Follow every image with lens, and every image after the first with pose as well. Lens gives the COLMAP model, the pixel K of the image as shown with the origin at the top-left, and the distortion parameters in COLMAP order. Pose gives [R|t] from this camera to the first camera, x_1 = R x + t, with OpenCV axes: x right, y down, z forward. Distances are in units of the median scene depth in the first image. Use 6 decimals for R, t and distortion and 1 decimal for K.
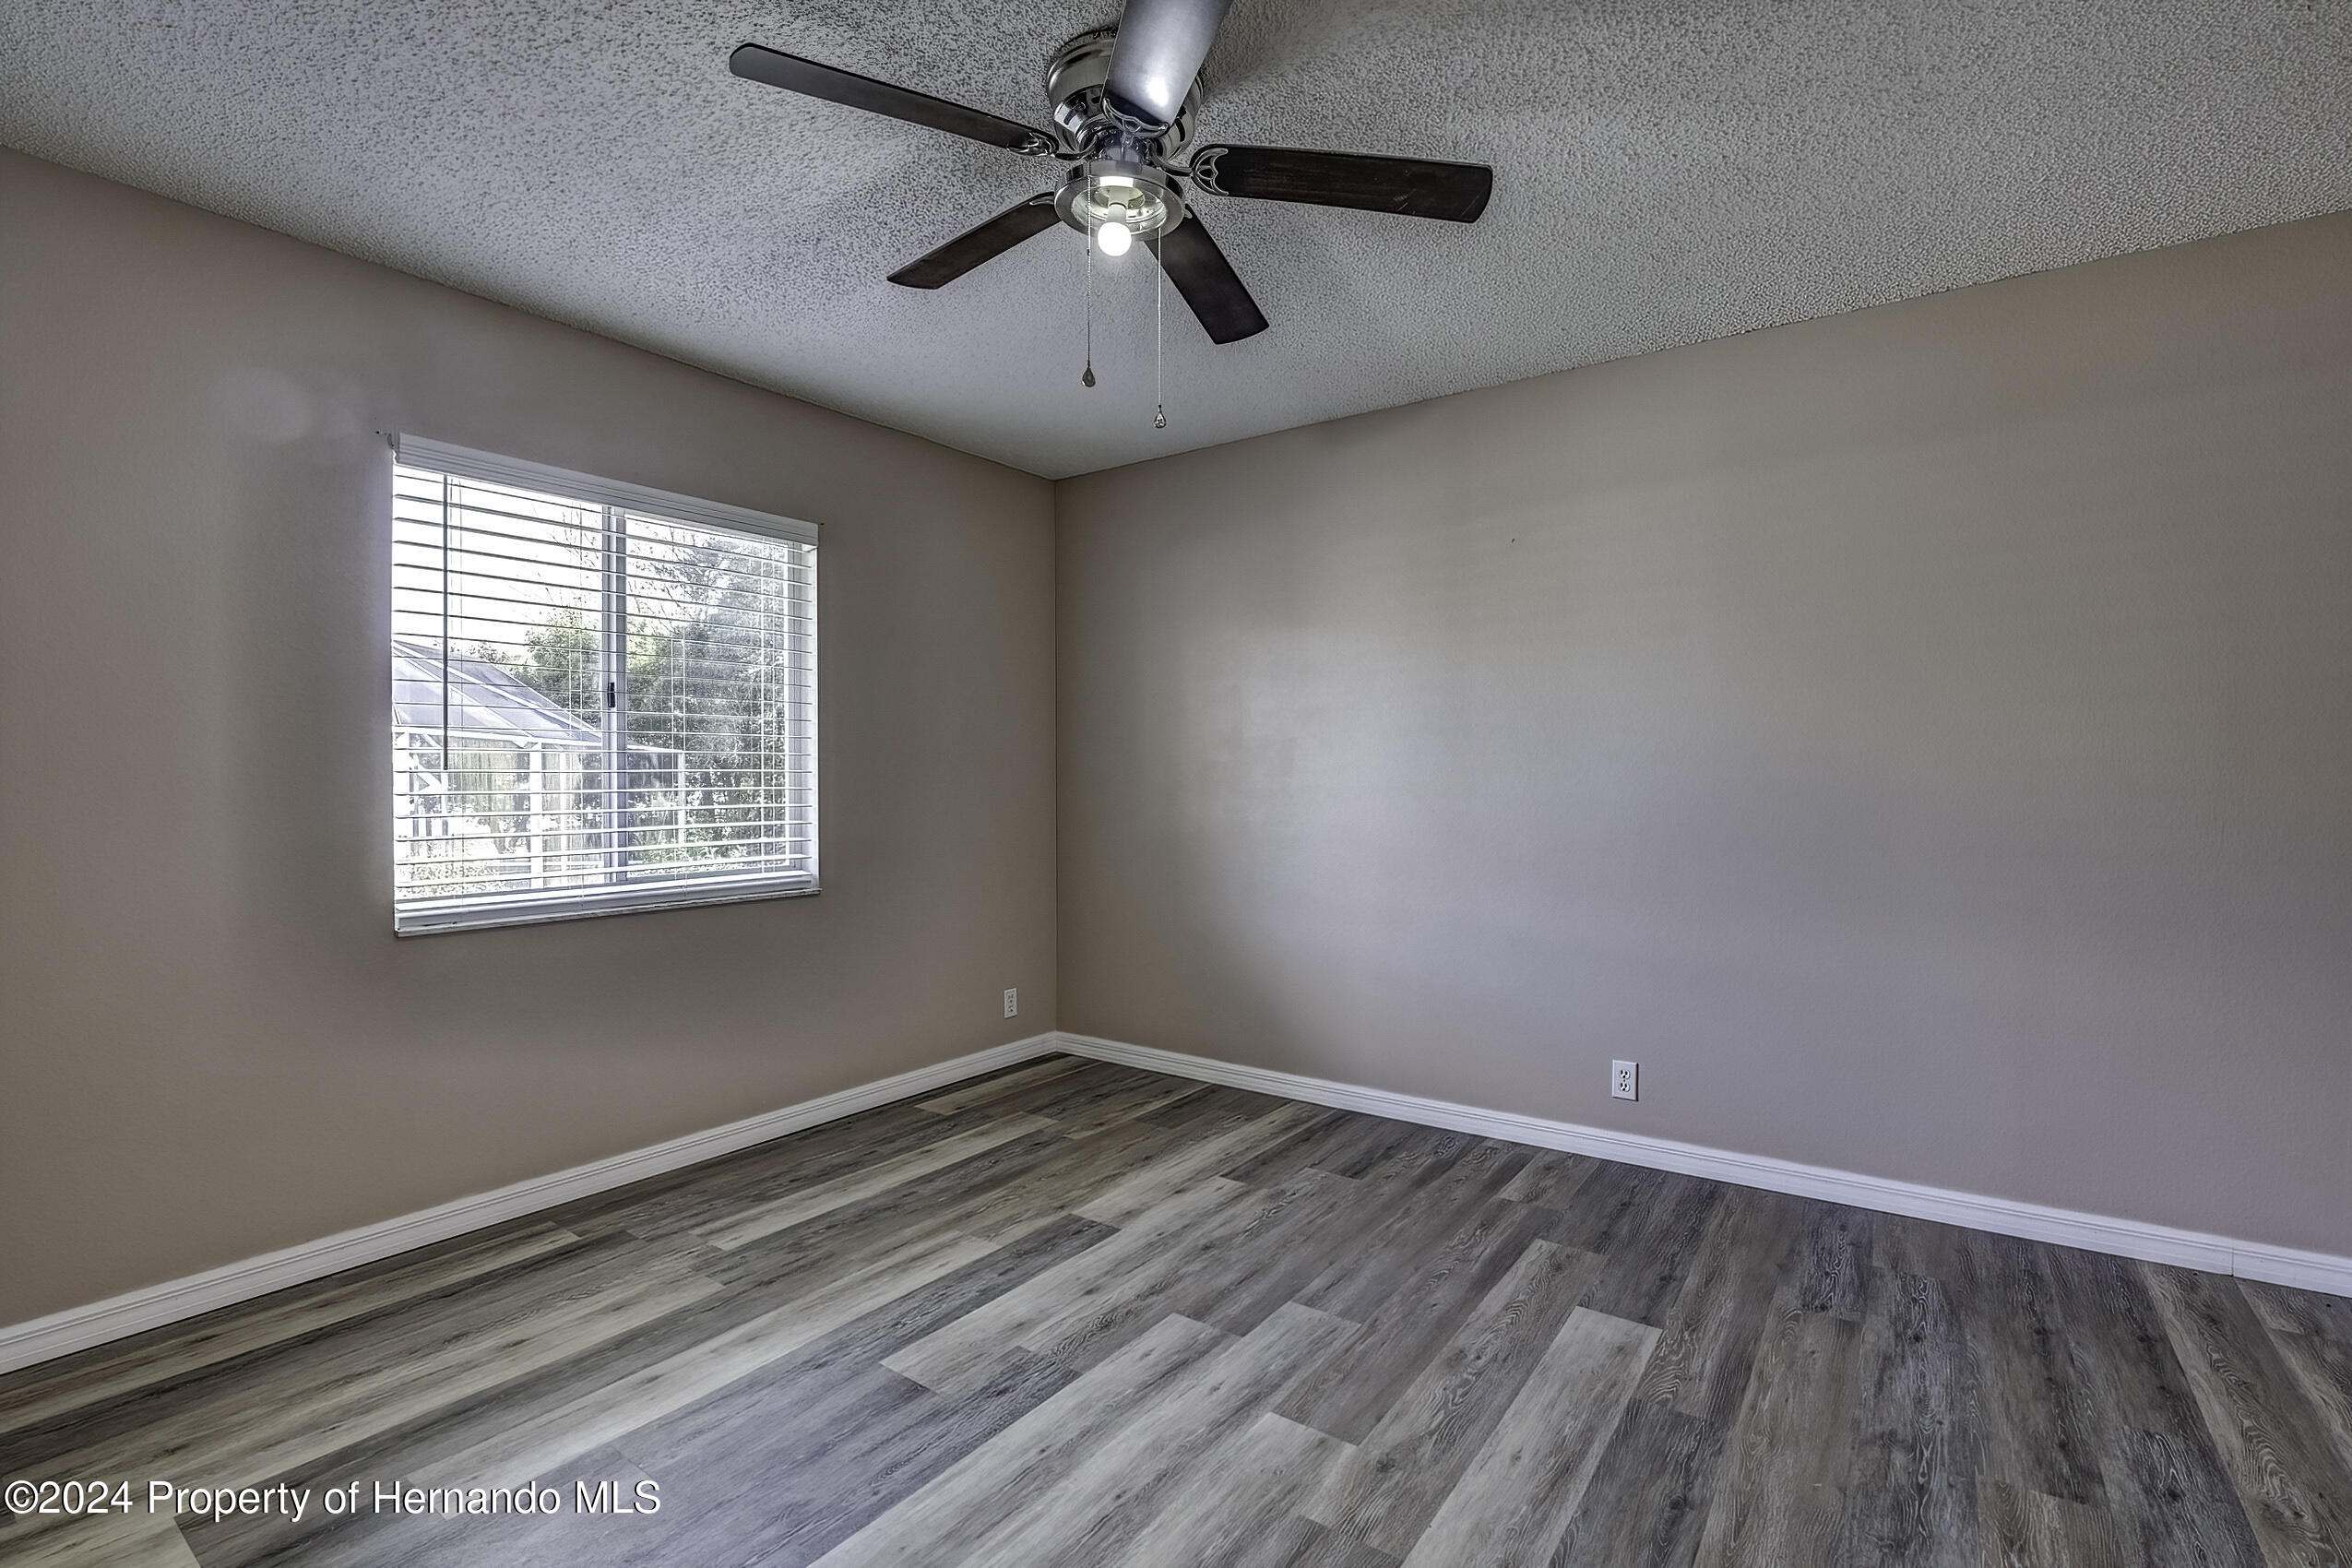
lens RADIAL K [[1068.2, 0, 1175.2], [0, 1068.2, 789.7], [0, 0, 1]] dist [-0.028062, 0.000738]
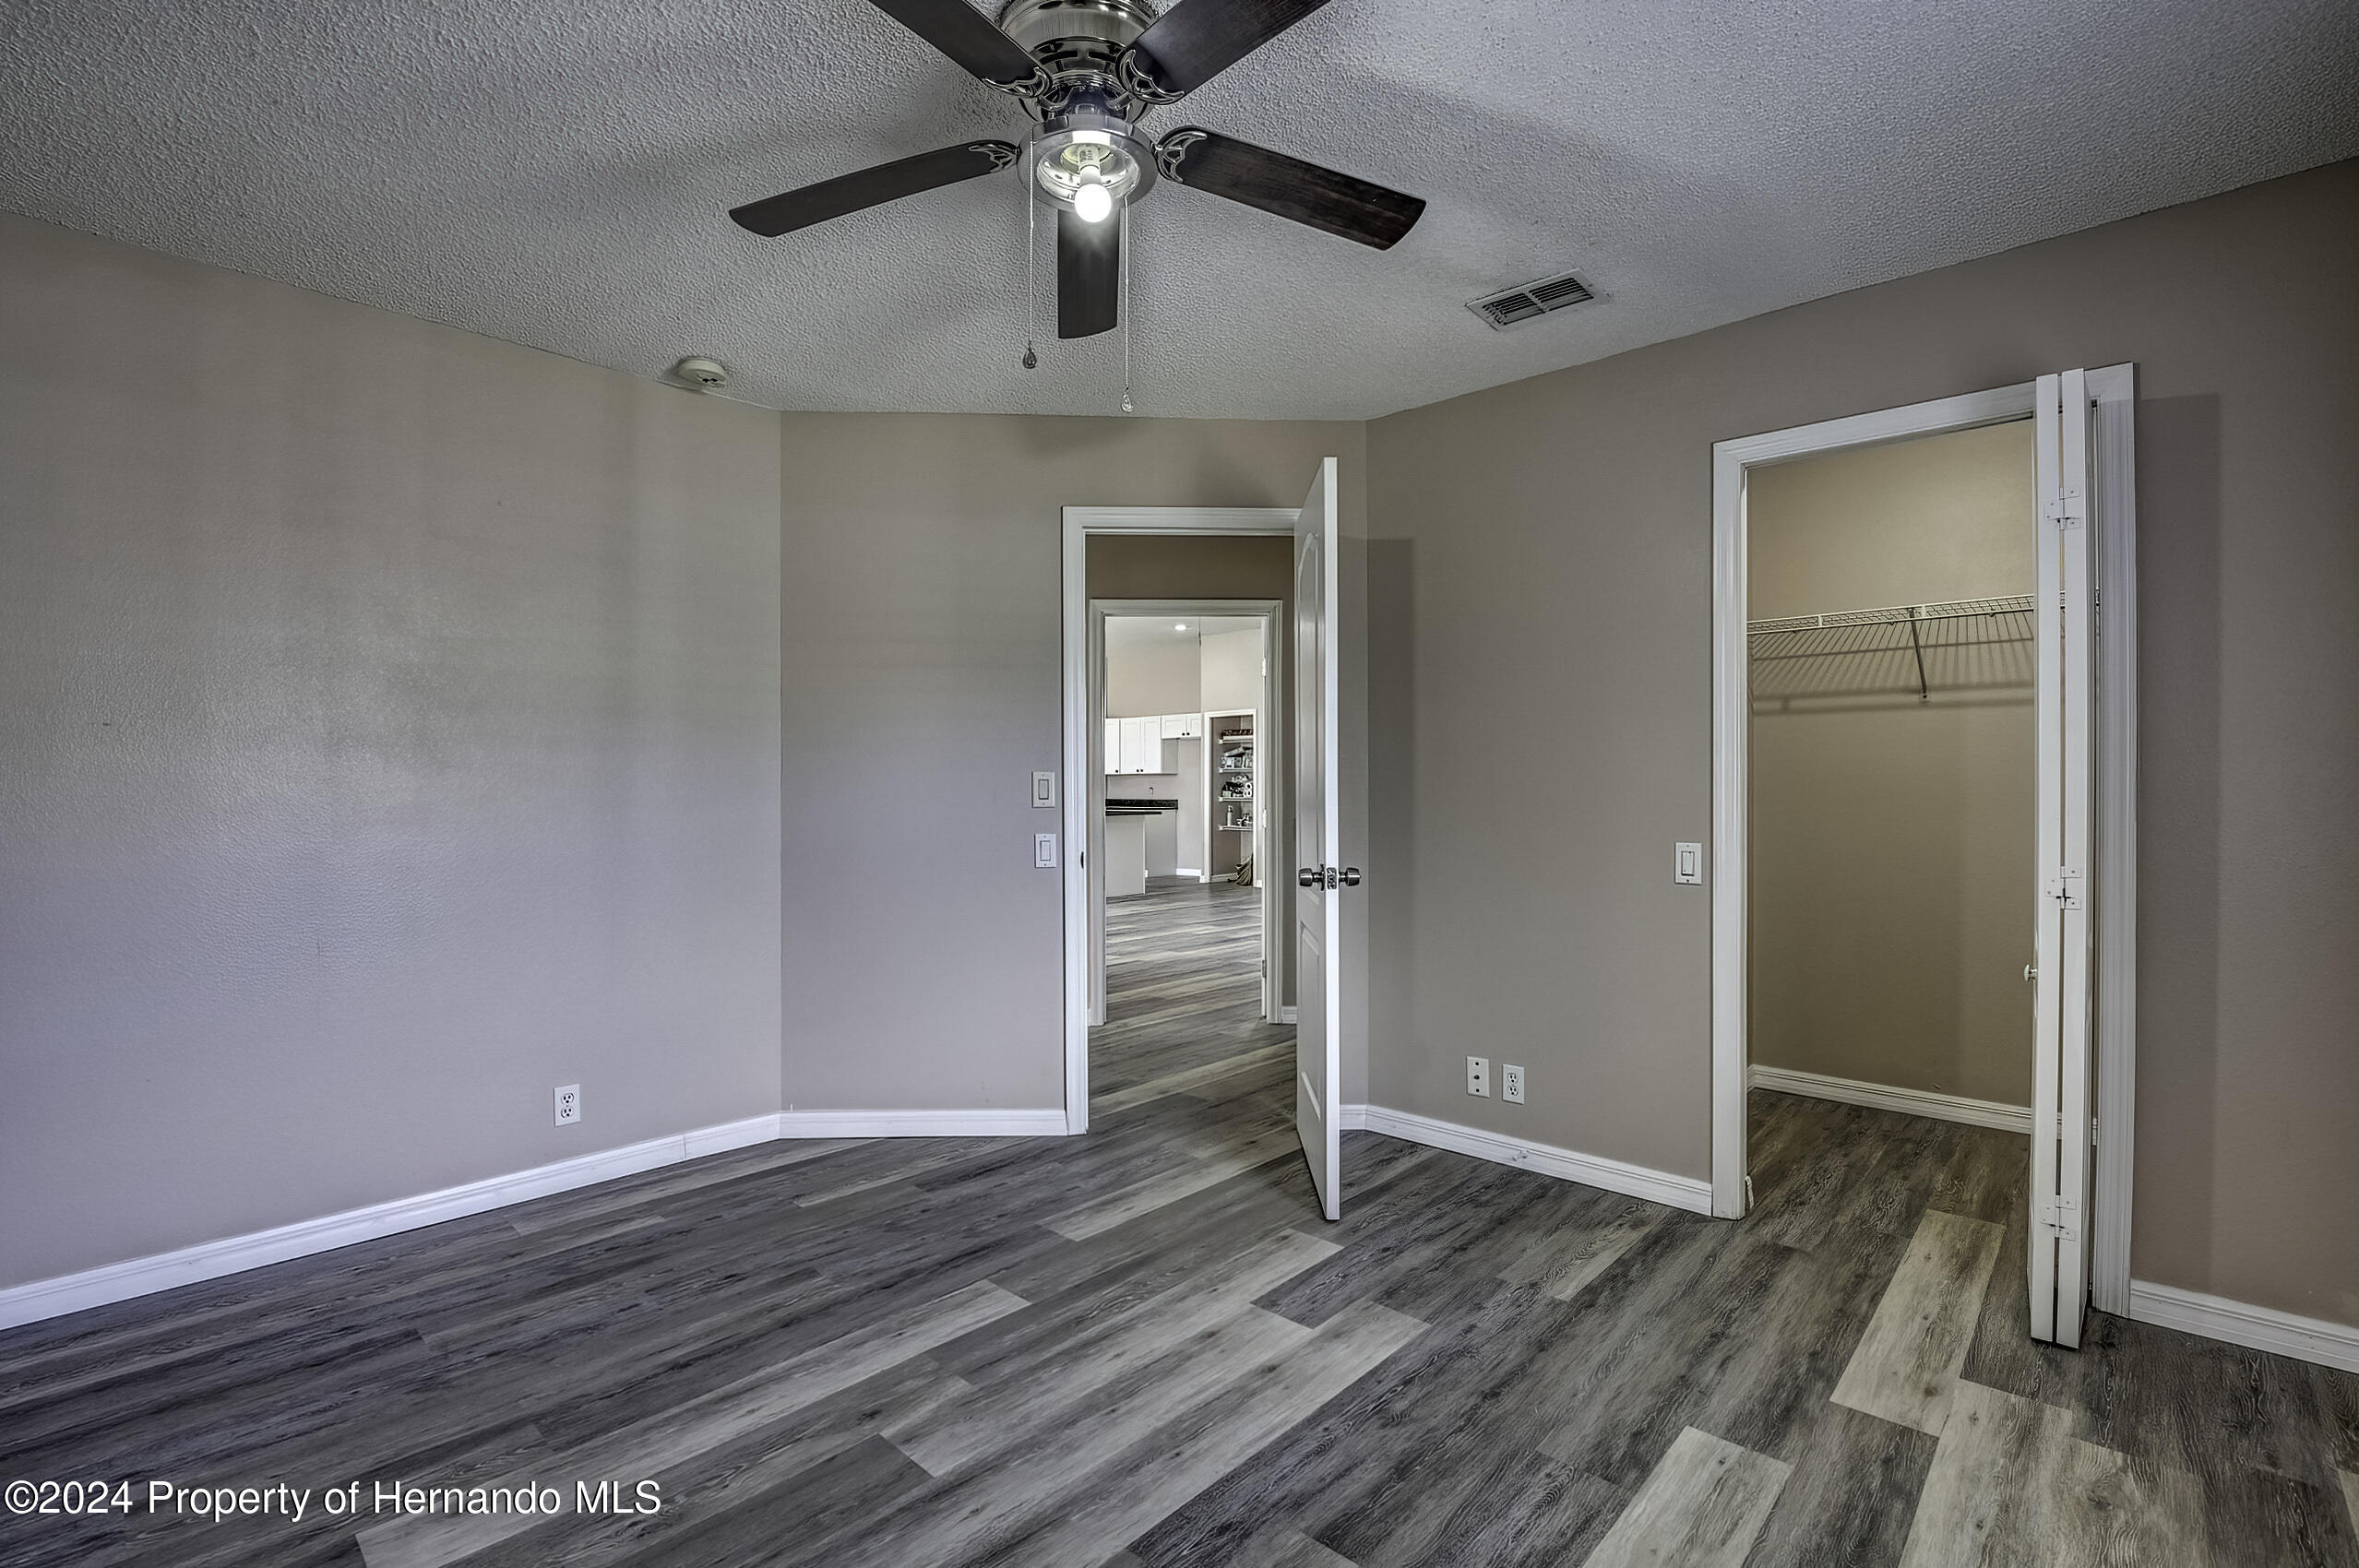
lens RADIAL K [[1071.2, 0, 1178.7], [0, 1071.2, 789.7], [0, 0, 1]] dist [-0.028062, 0.000738]
pose [[-0.991734, 0.005720, 0.128180, -0.259813], [0.007128, 0.999919, 0.010530, -0.022680], [-0.128109, 0.011356, -0.991695, 1.997847]]
